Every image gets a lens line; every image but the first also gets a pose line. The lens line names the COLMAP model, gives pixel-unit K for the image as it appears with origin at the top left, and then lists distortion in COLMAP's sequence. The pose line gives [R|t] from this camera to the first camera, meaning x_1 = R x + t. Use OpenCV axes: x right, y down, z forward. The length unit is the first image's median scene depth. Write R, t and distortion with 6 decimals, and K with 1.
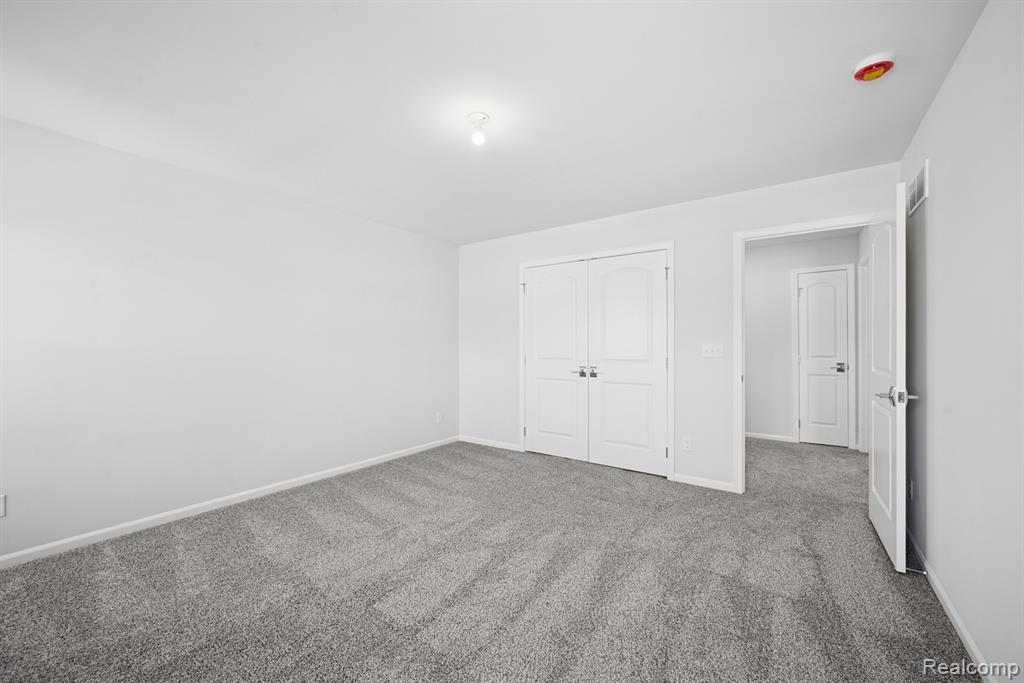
lens RADIAL K [[403.7, 0, 513.0], [0, 403.7, 342.8], [0, 0, 1]] dist [0.000378, 0.000167]
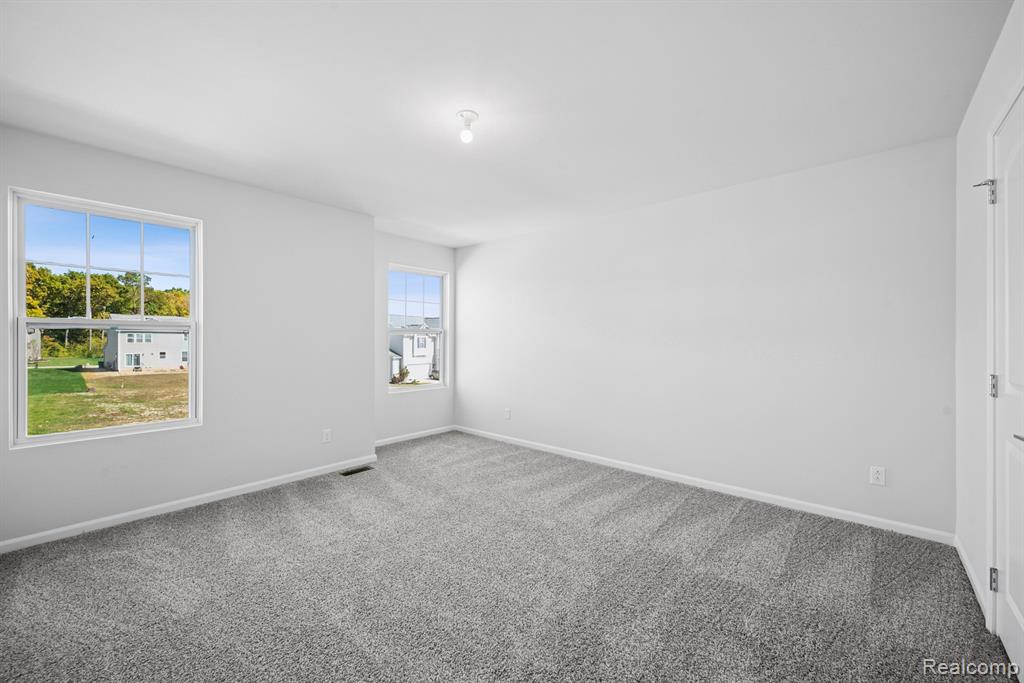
lens RADIAL K [[403.7, 0, 513.0], [0, 403.7, 342.8], [0, 0, 1]] dist [0.000378, 0.000167]
pose [[-0.086409, 0.005137, -0.996247, 0.486085], [-0.006818, 0.999960, 0.005748, 0.004686], [0.996236, 0.007289, -0.086370, 0.655887]]
